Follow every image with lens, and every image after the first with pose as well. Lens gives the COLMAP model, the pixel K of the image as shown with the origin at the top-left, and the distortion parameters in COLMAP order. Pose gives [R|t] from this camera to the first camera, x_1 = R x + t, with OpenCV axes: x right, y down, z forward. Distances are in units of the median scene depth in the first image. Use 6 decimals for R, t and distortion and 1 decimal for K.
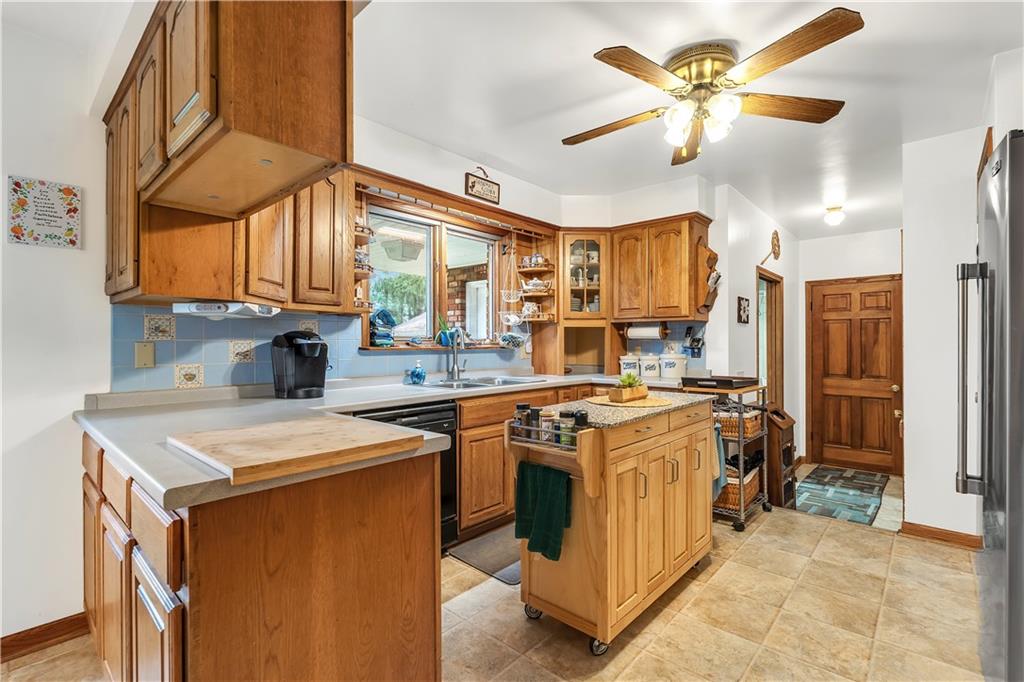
lens RADIAL K [[476.2, 0, 509.0], [0, 476.2, 342.9], [0, 0, 1]] dist [-0.002105, 0.000336]
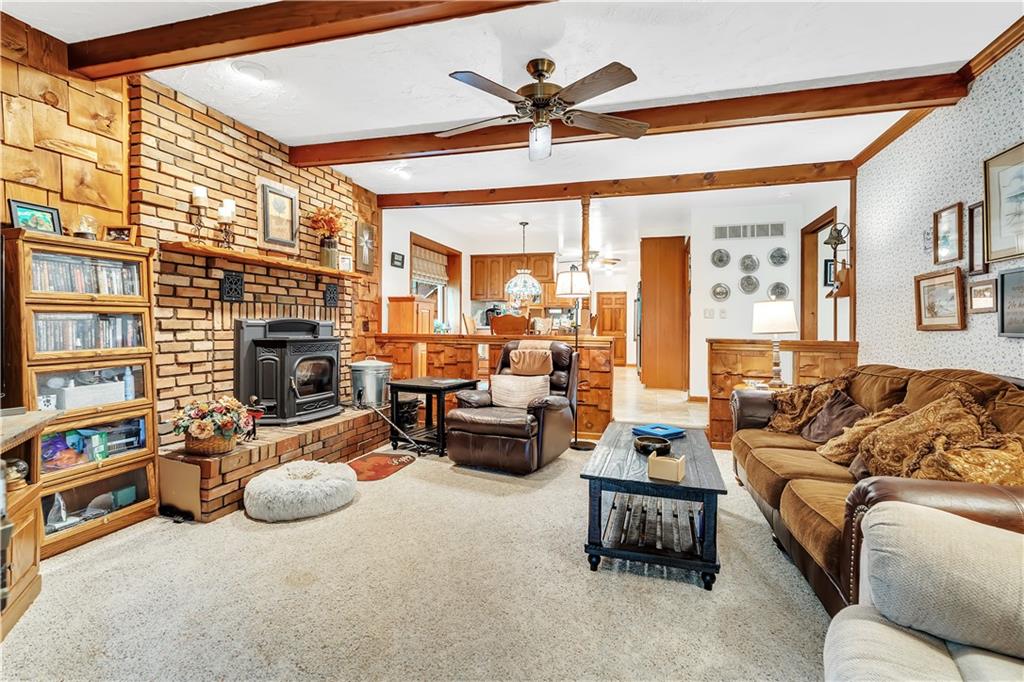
lens RADIAL K [[476.2, 0, 515.1], [0, 476.2, 330.6], [0, 0, 1]] dist [-0.002105, 0.000336]
pose [[0.899379, 0.002598, 0.437163, -1.198917], [-0.007948, 0.999914, 0.010408, 0.067854], [-0.437098, -0.012835, 0.899322, -1.487847]]
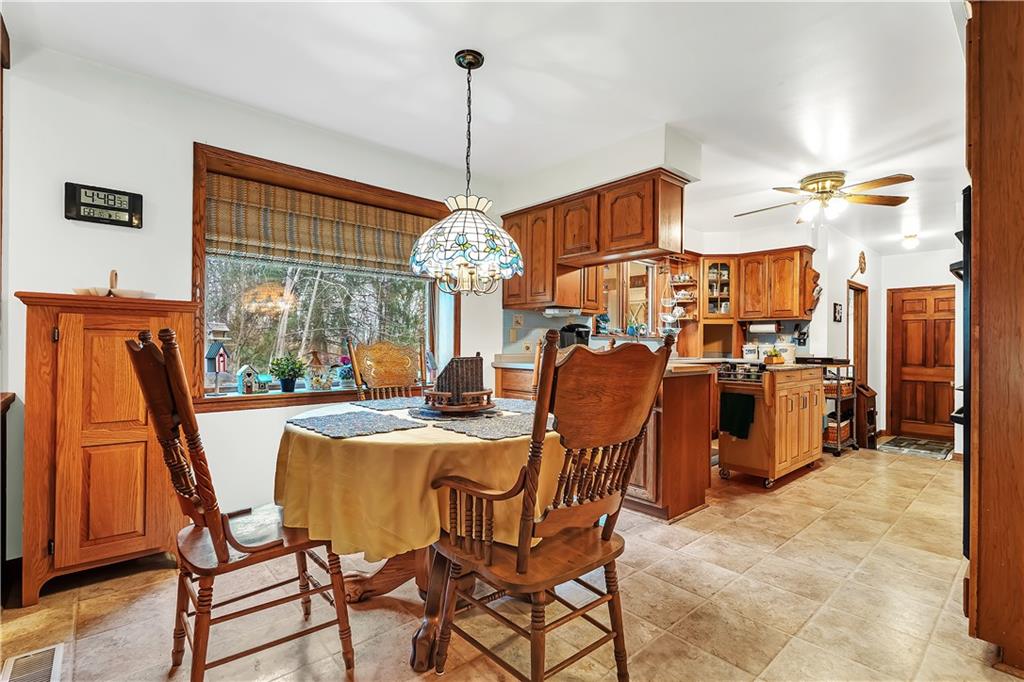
lens RADIAL K [[476.2, 0, 510.9], [0, 476.2, 343.7], [0, 0, 1]] dist [-0.002105, 0.000336]
pose [[0.993292, 0.009678, -0.115223, -0.301949], [-0.009693, 0.999953, 0.000428, 0.031687], [0.115222, 0.000692, 0.993340, -0.503214]]
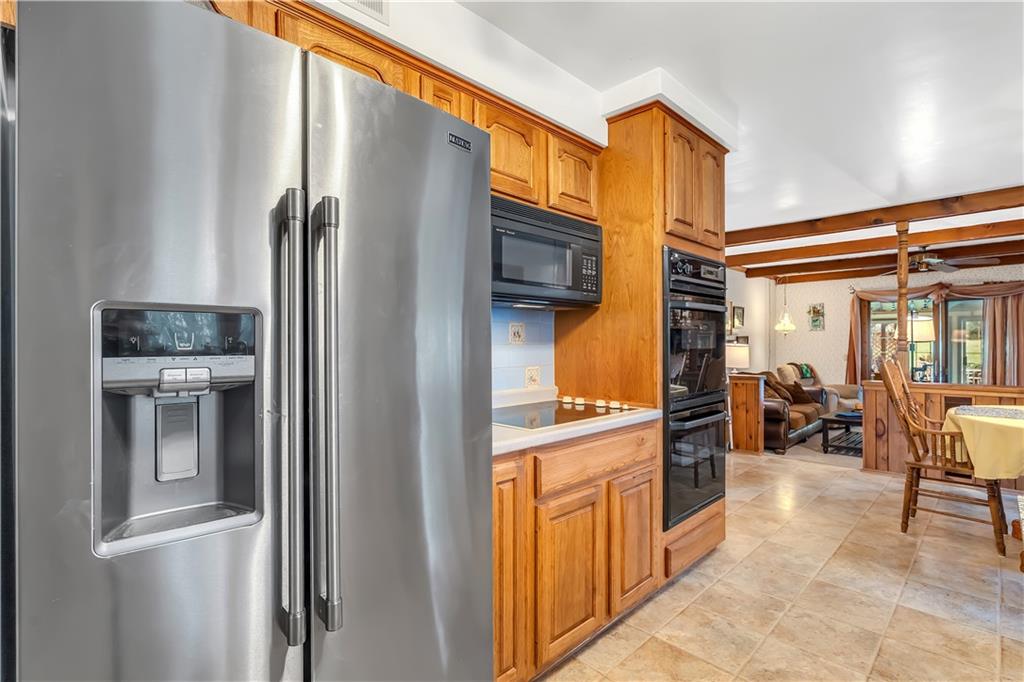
lens RADIAL K [[476.2, 0, 521.0], [0, 476.2, 343.8], [0, 0, 1]] dist [-0.002105, 0.000336]
pose [[-0.998632, 0.004120, 0.052119, 0.322430], [0.004225, 0.999989, 0.001909, 0.001117], [-0.052111, 0.002126, -0.998639, 0.682151]]
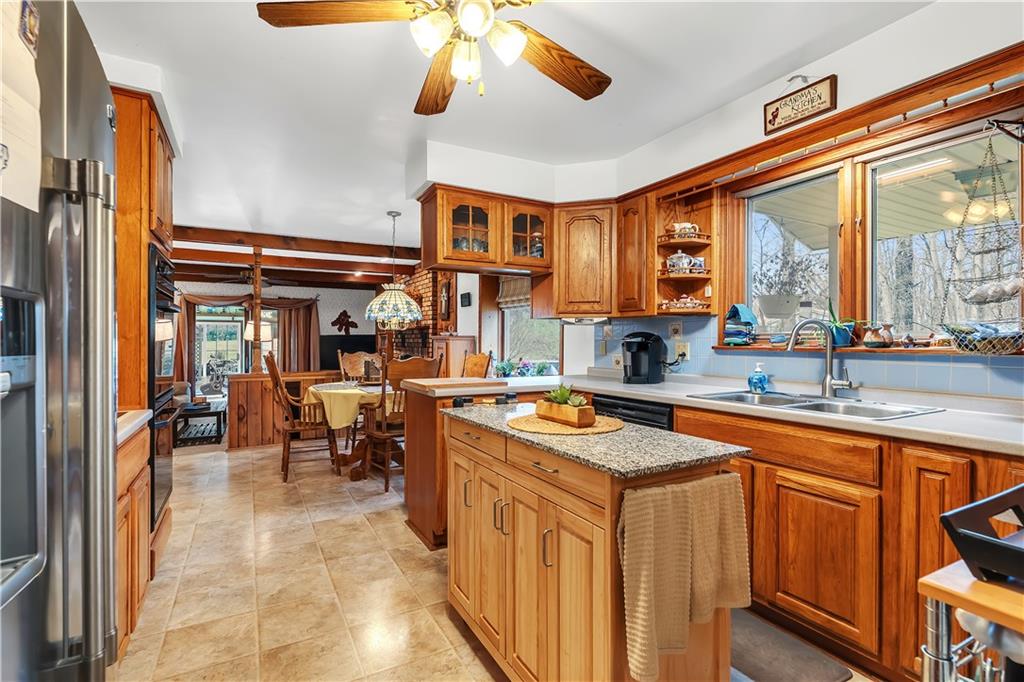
lens RADIAL K [[476.2, 0, 506.5], [0, 476.2, 341.5], [0, 0, 1]] dist [-0.002105, 0.000336]
pose [[-0.332052, 0.000258, -0.943261, 0.566751], [-0.001818, 0.999998, 0.000913, -0.000283], [0.943259, 0.002018, -0.332051, 0.685082]]
